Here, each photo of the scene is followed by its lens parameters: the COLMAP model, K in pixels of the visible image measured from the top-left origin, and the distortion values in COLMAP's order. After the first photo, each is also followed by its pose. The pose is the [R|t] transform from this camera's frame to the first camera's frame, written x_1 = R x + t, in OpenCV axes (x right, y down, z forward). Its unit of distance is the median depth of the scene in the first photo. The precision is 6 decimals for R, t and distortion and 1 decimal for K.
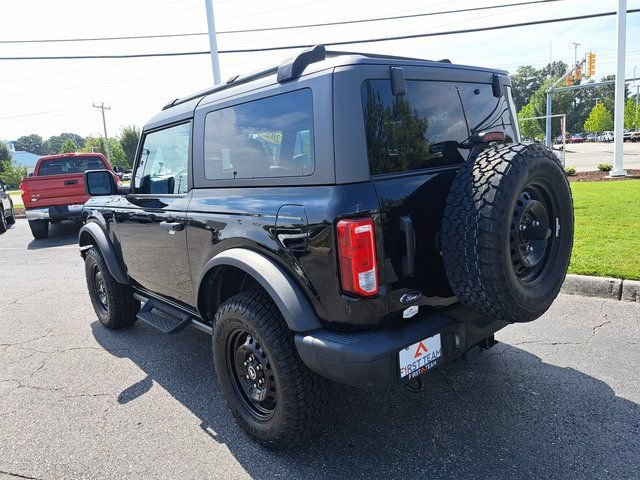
lens RADIAL K [[473.3, 0, 337.7], [0, 473.3, 222.3], [0, 0, 1]] dist [0.038122, -0.020801]
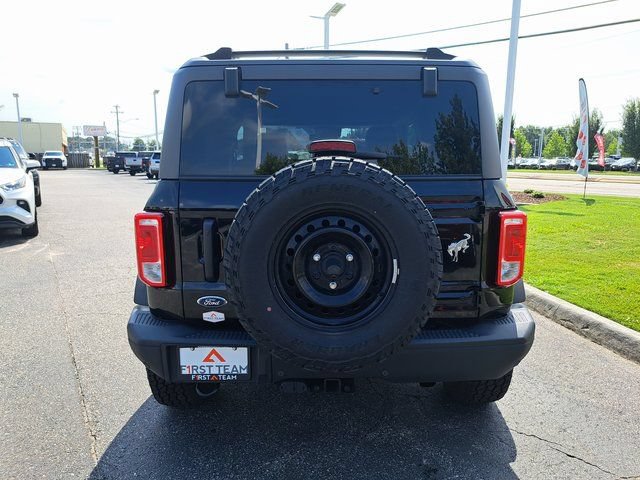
lens RADIAL K [[473.3, 0, 309.7], [0, 473.3, 227.6], [0, 0, 1]] dist [0.038122, -0.020801]
pose [[0.755124, 0.175626, -0.631620, 0.672353], [-0.156695, 0.983875, 0.086238, -0.083355], [0.636580, 0.033851, 0.770467, 0.267754]]
